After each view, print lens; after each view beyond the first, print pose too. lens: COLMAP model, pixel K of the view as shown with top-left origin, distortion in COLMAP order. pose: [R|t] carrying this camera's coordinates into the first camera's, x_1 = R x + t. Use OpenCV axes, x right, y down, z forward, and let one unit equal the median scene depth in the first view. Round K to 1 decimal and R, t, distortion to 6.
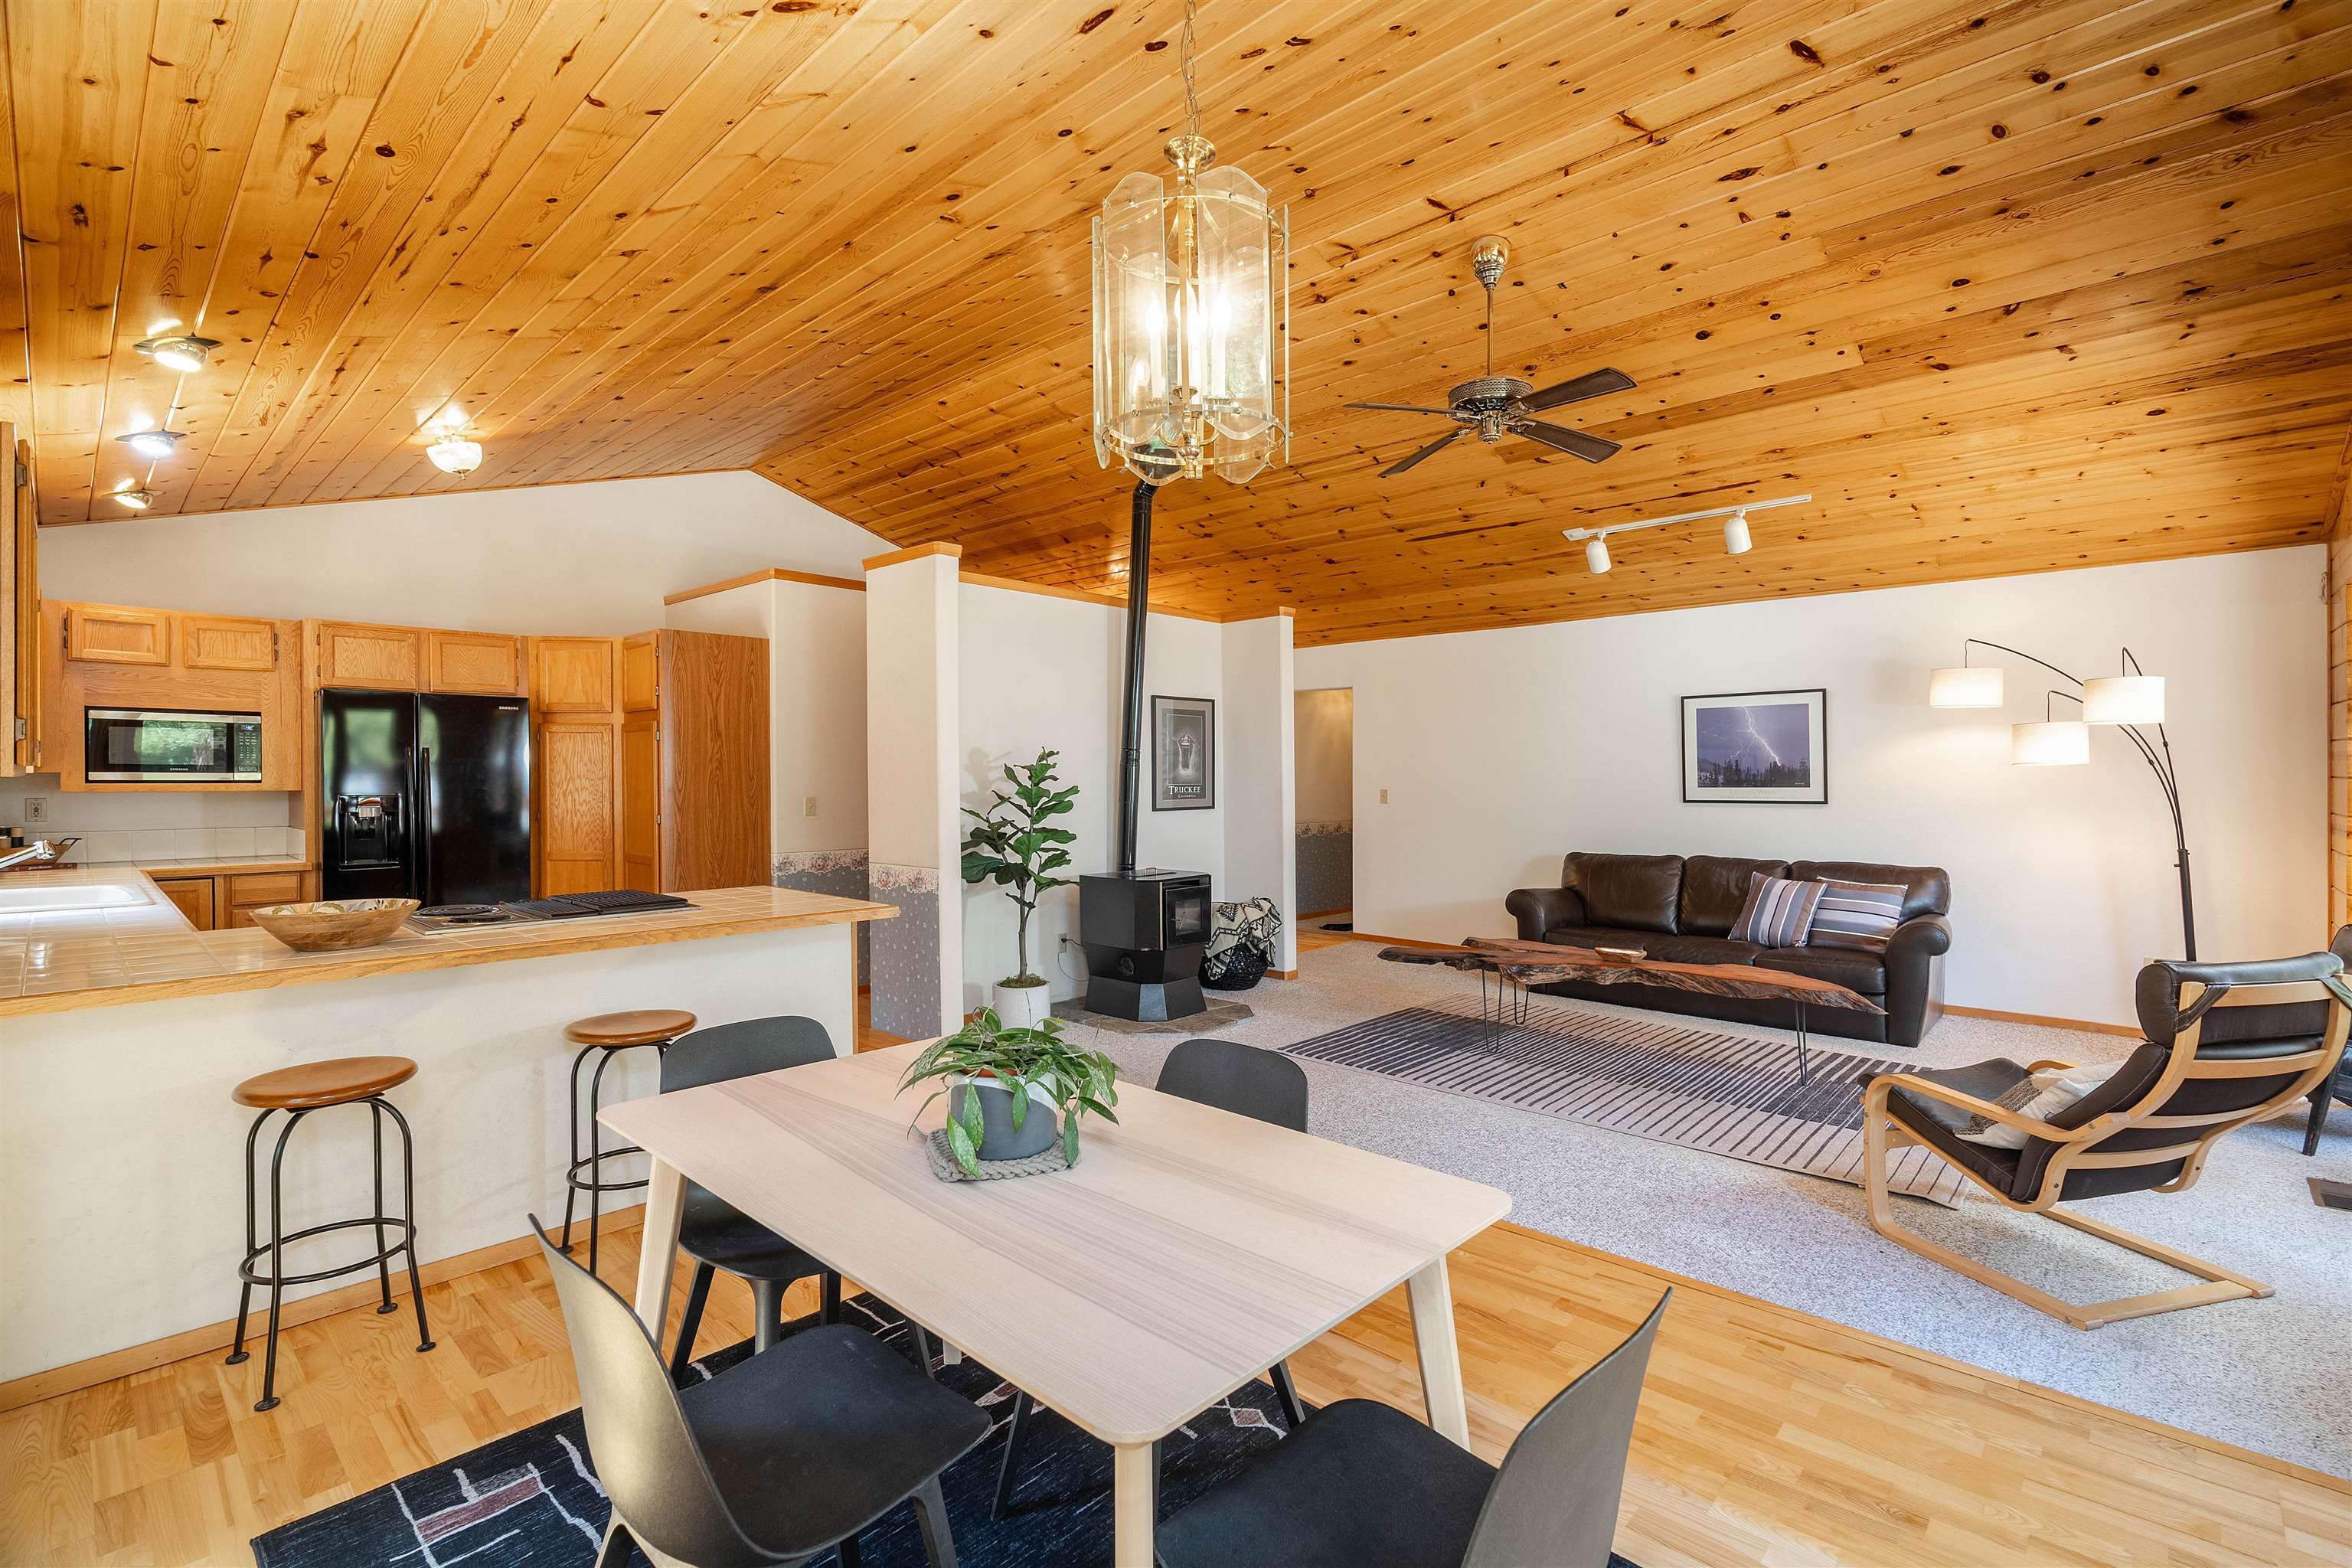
lens RADIAL K [[1096.3, 0, 1178.7], [0, 1096.3, 794.7], [0, 0, 1]] dist [0.002316, 0.000176]
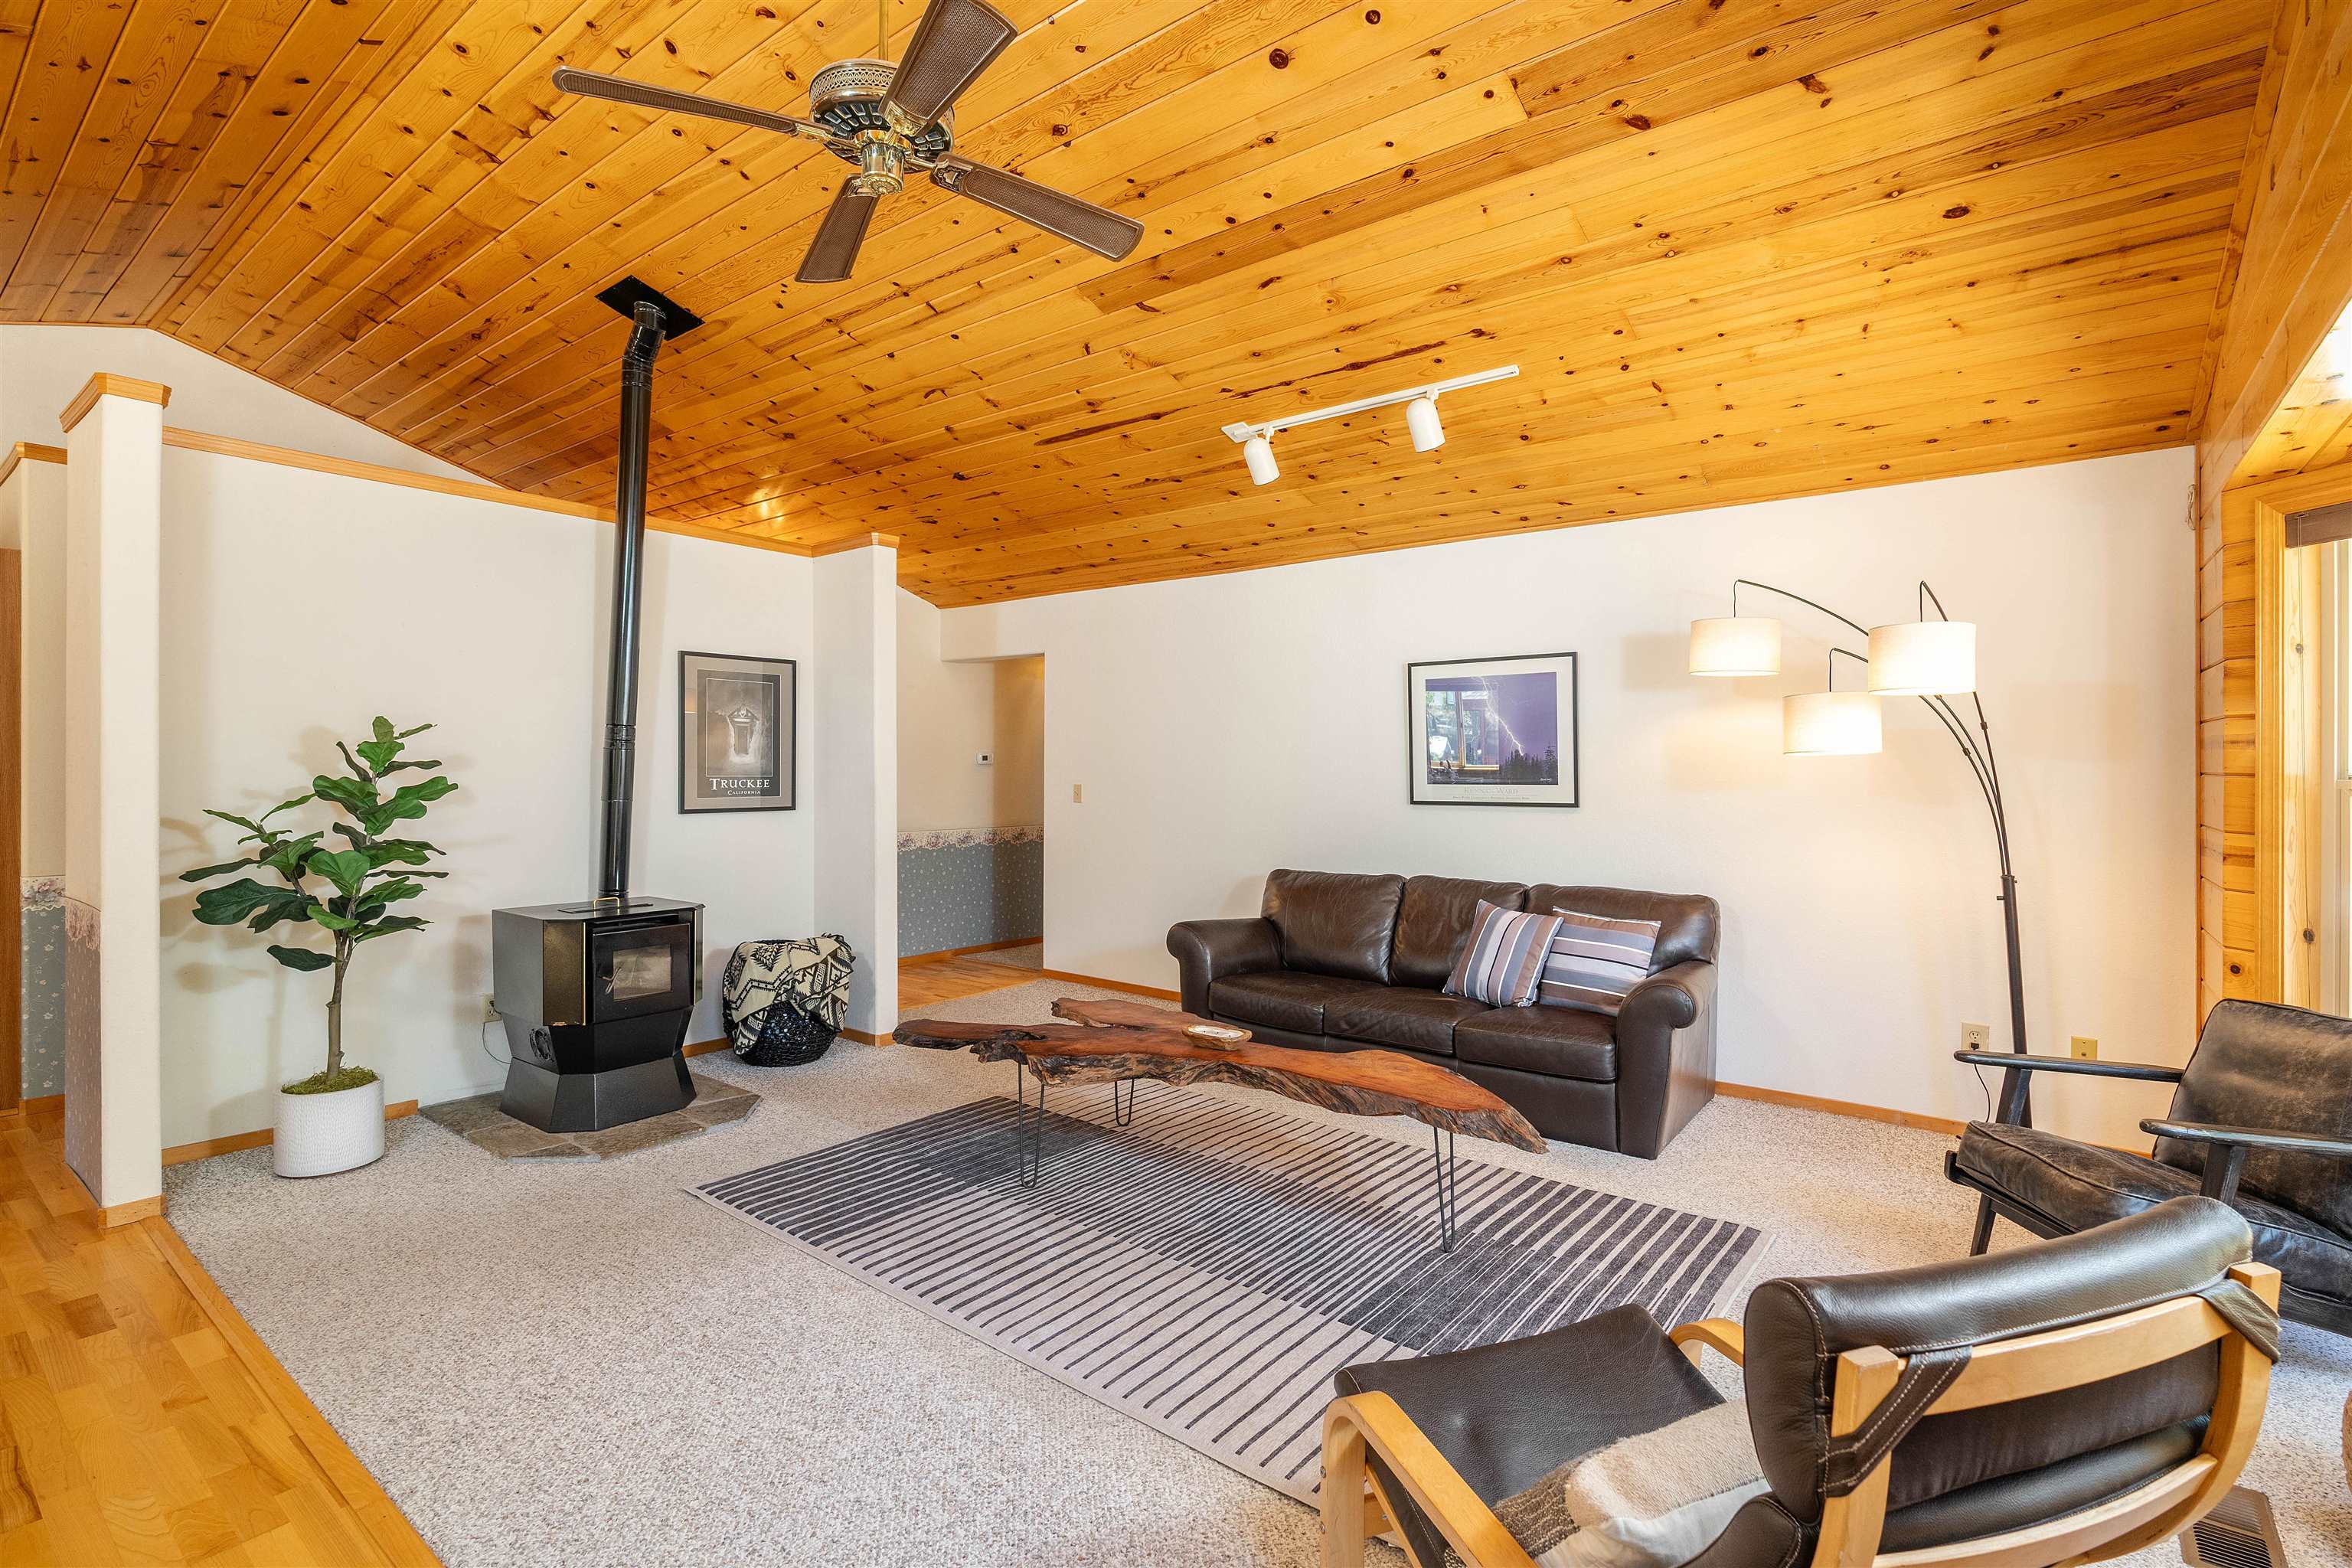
lens RADIAL K [[1127.0, 0, 1199.7], [0, 1127.0, 782.4], [0, 0, 1]] dist [-0.002390, 0.001142]
pose [[0.996168, 0.005654, 0.087278, 0.300772], [-0.005120, 0.999967, -0.006345, -0.002643], [-0.087311, 0.005874, 0.996164, 0.293017]]
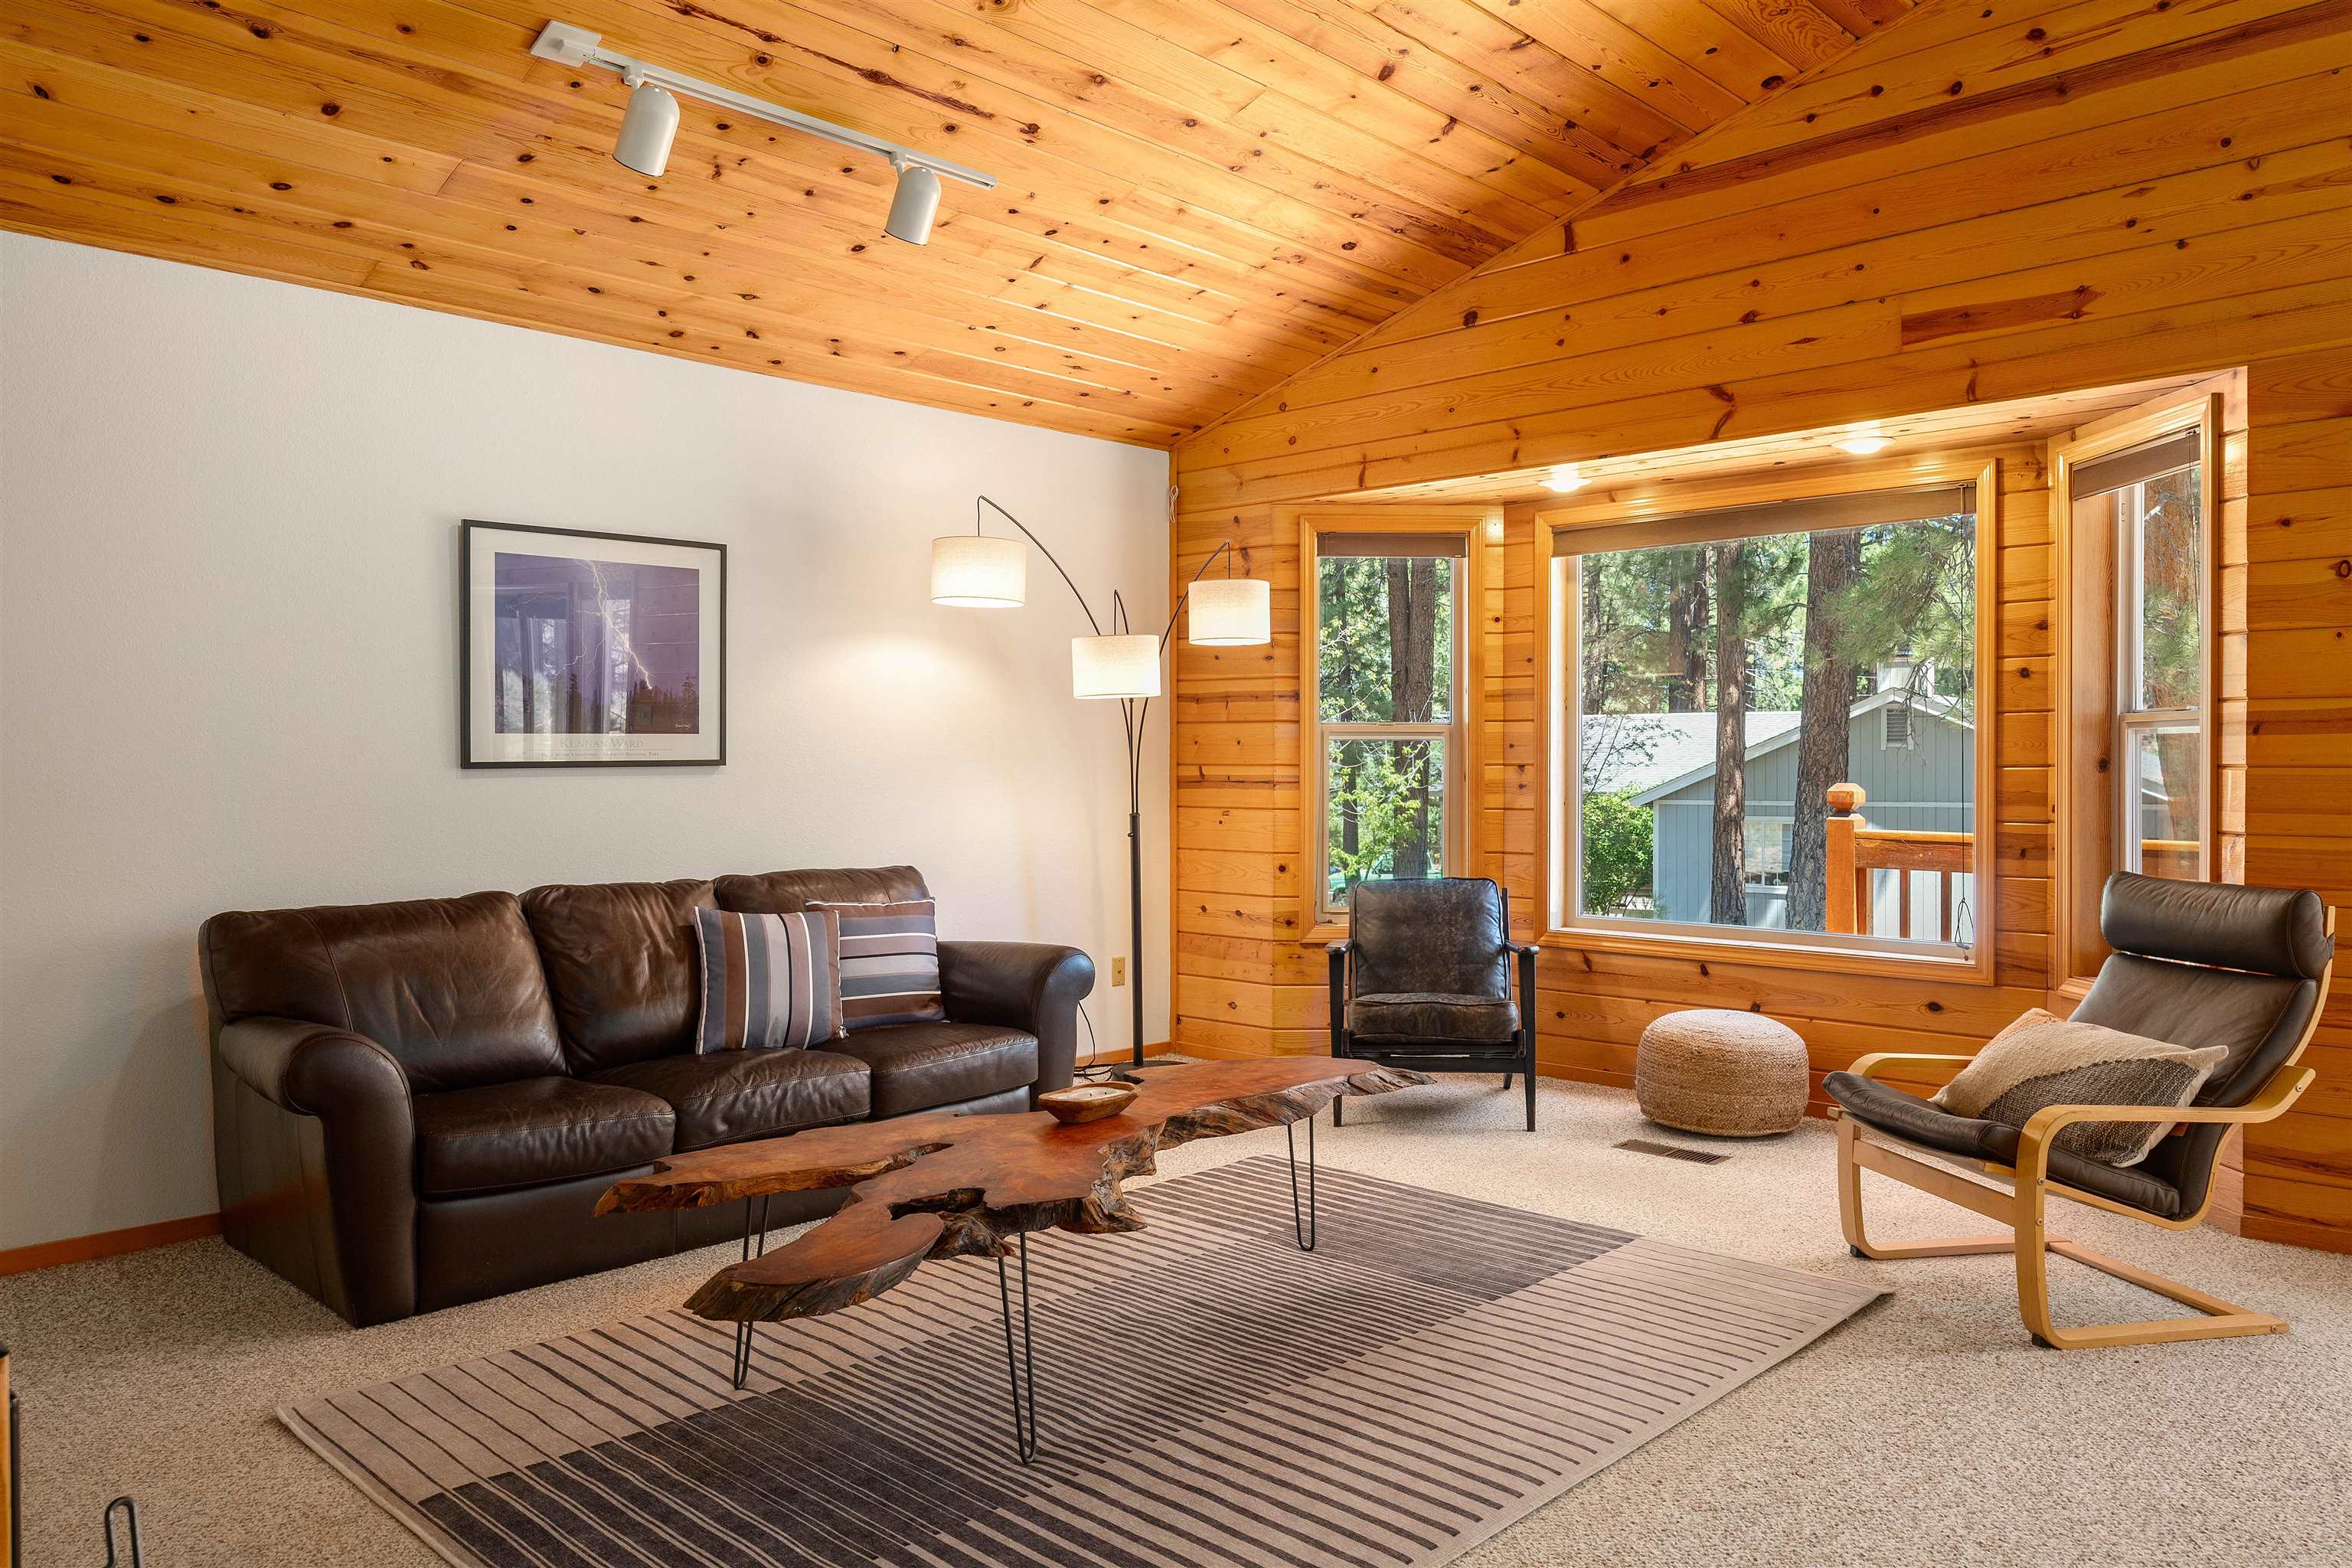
lens RADIAL K [[1636.3, 0, 1181.9], [0, 1636.3, 793.0], [0, 0, 1]] dist [-0.004389, 0.006127]
pose [[0.006547, -0.021946, 0.999738, -0.216954], [0.018422, 0.999592, 0.021822, 0.009682], [-0.999809, 0.018275, 0.006949, 0.867093]]
